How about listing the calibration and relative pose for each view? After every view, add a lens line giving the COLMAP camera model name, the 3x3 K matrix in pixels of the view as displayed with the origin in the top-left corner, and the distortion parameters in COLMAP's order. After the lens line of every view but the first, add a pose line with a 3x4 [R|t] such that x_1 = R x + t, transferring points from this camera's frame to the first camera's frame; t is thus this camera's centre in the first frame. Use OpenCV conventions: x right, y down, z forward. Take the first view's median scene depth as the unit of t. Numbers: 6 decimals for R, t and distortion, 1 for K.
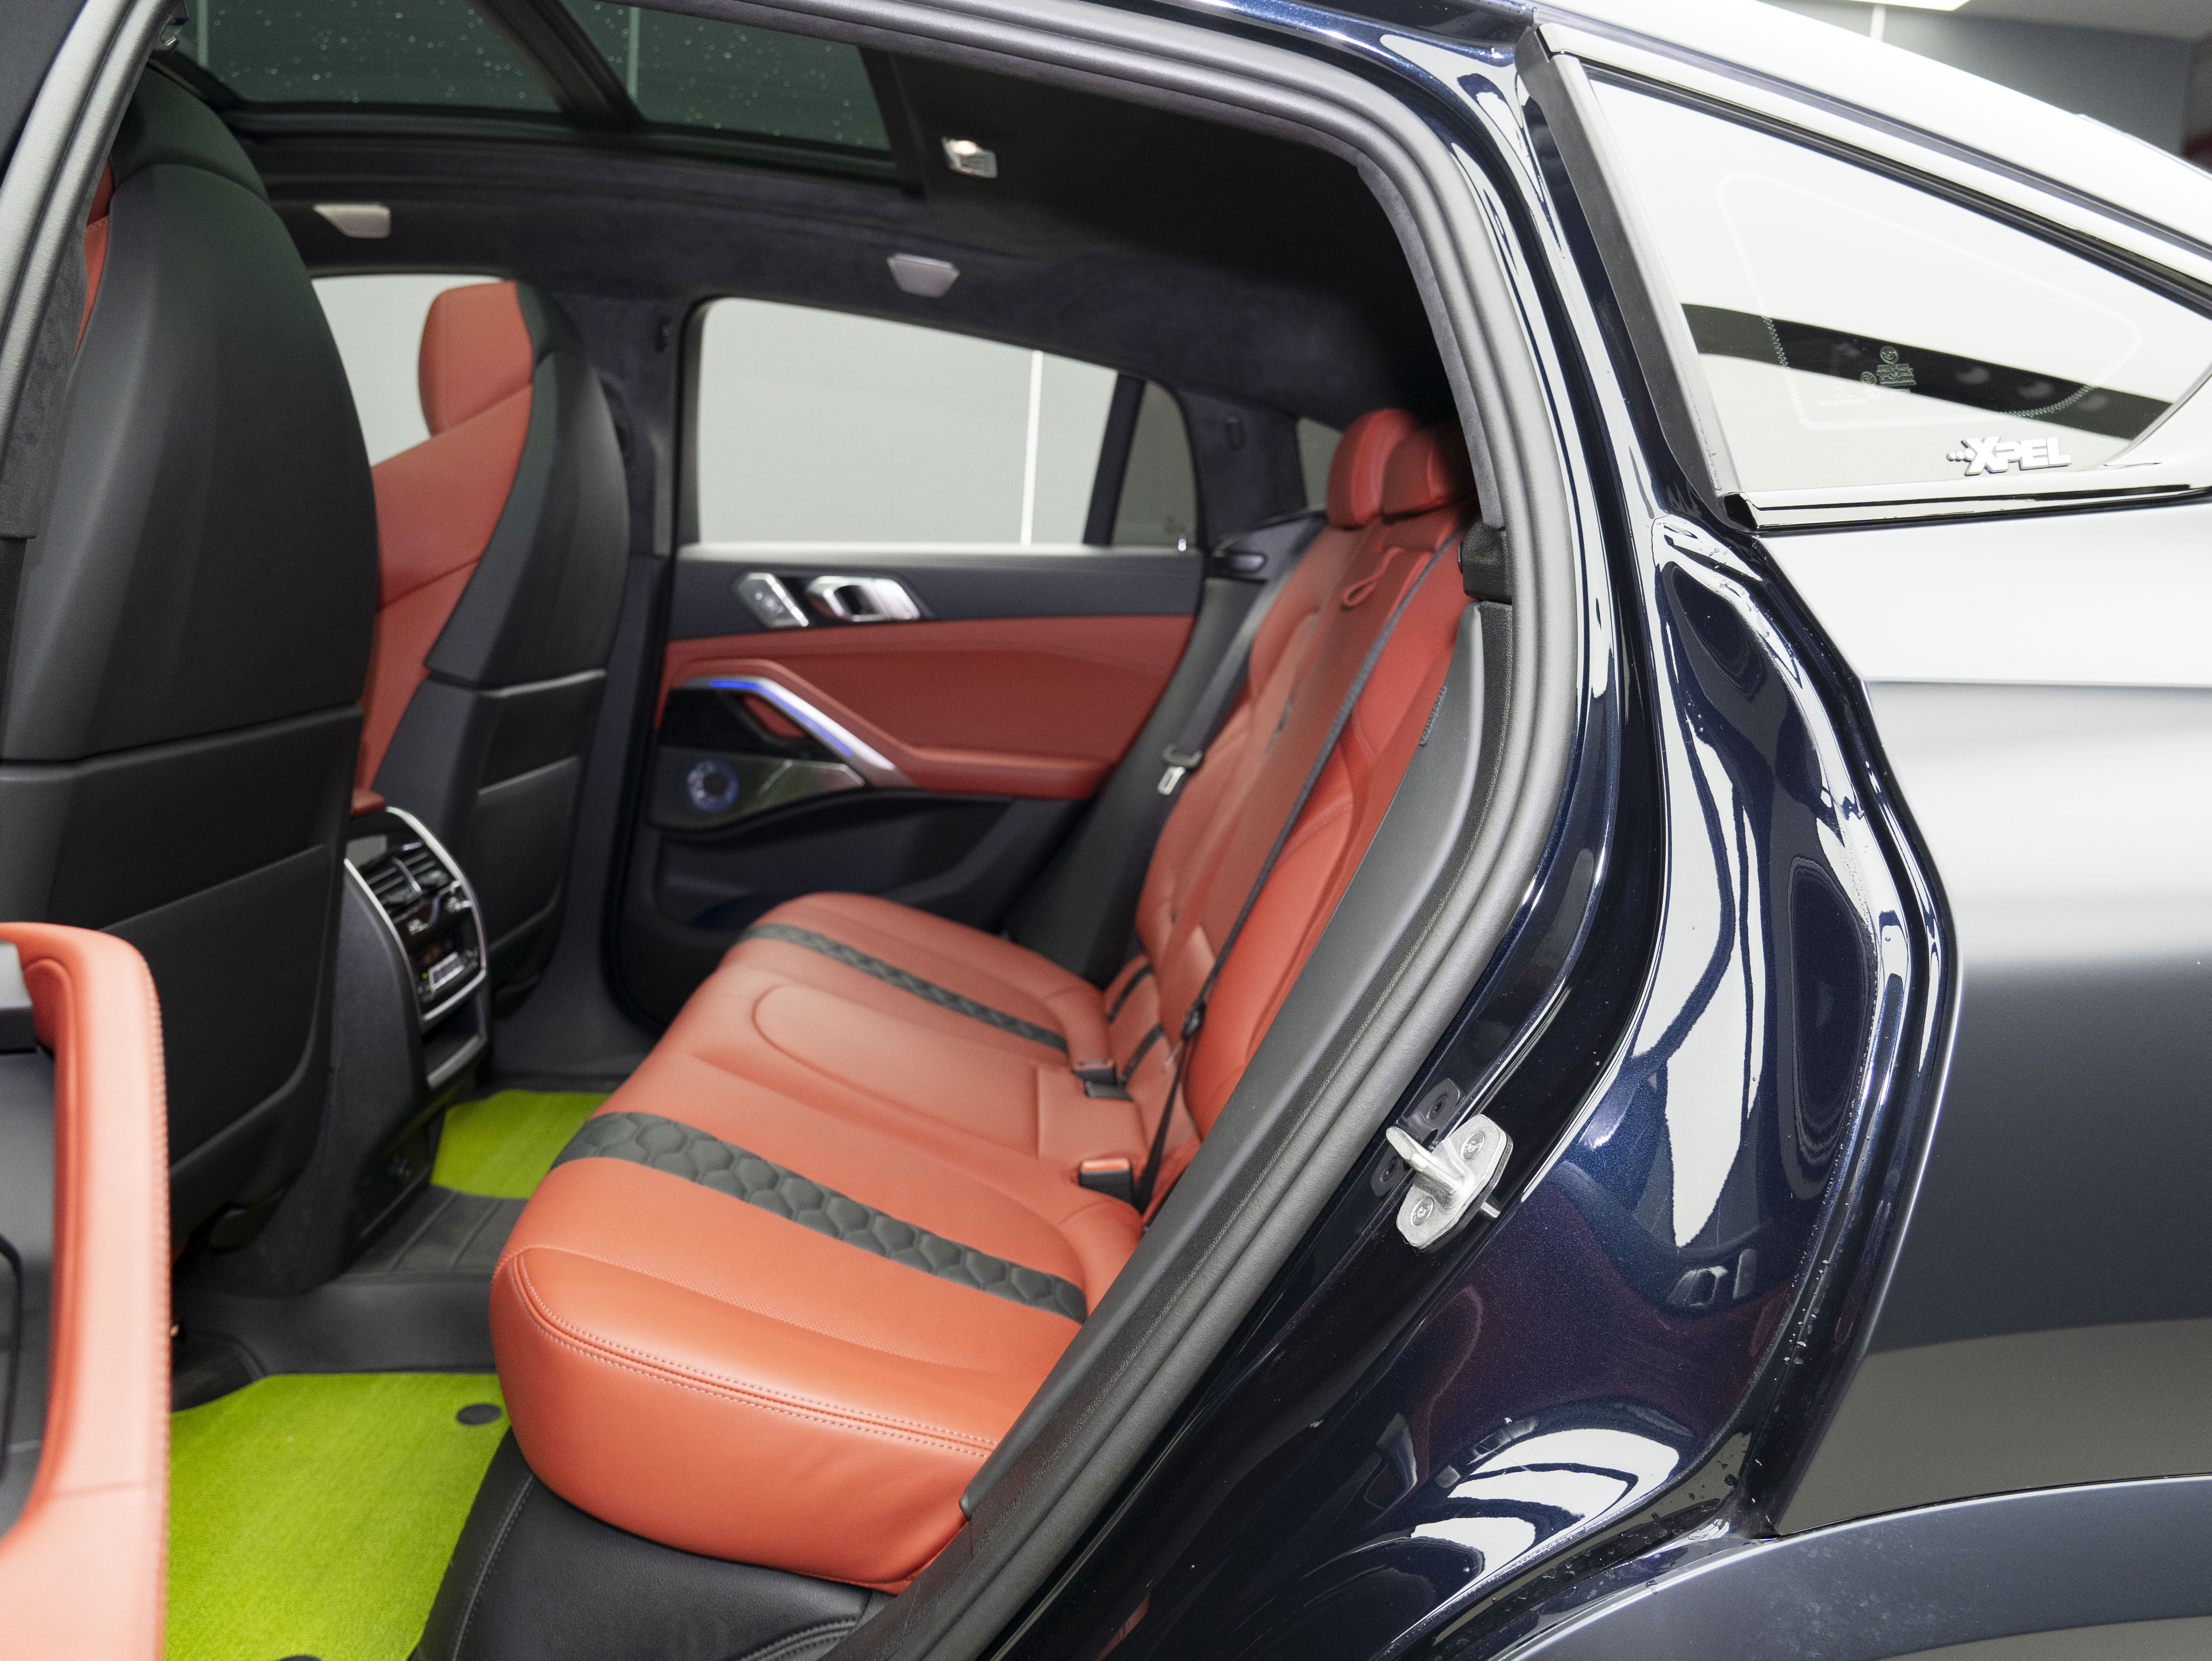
lens RADIAL K [[1725.2, 0, 1129.5], [0, 1725.2, 825.2], [0, 0, 1]] dist [-0.027549, 0.003650]
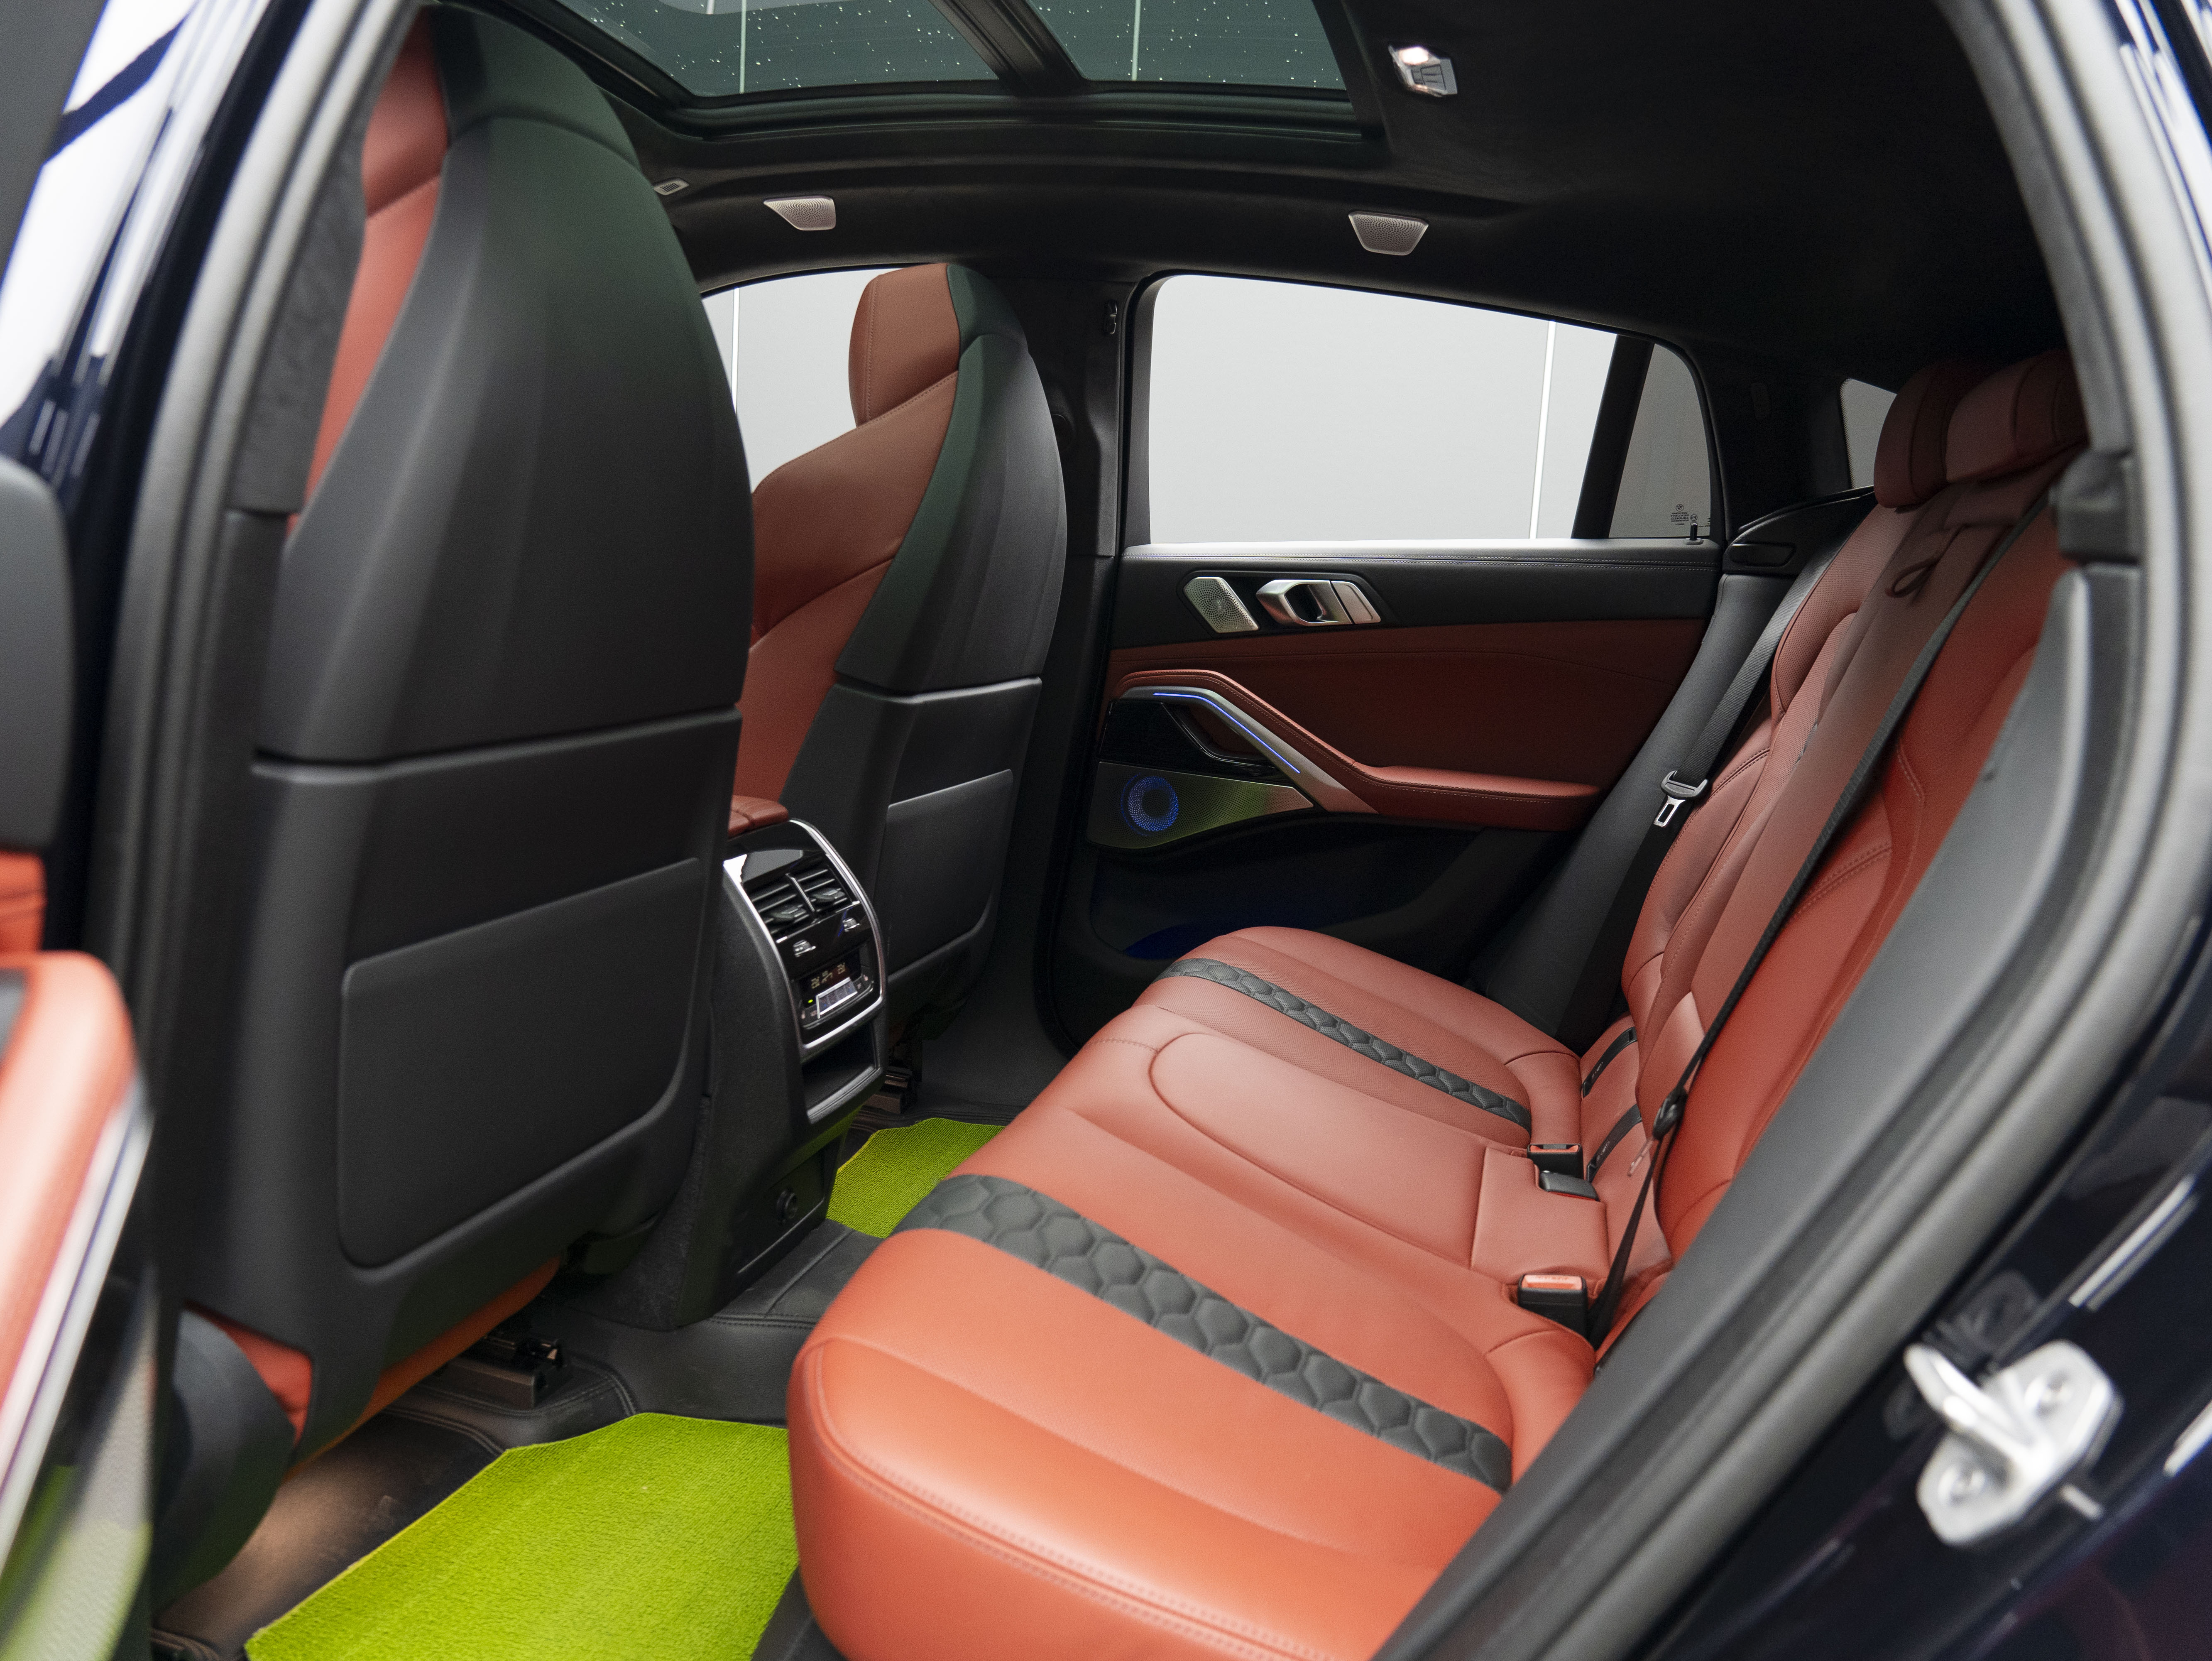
lens RADIAL K [[1725.2, 0, 1129.5], [0, 1725.2, 825.2], [0, 0, 1]] dist [-0.027549, 0.003650]
pose [[0.954701, 0.028922, -0.296159, 0.028276], [-0.032413, 0.999451, -0.006886, -0.006778], [0.295797, 0.016173, 0.955114, 0.151394]]
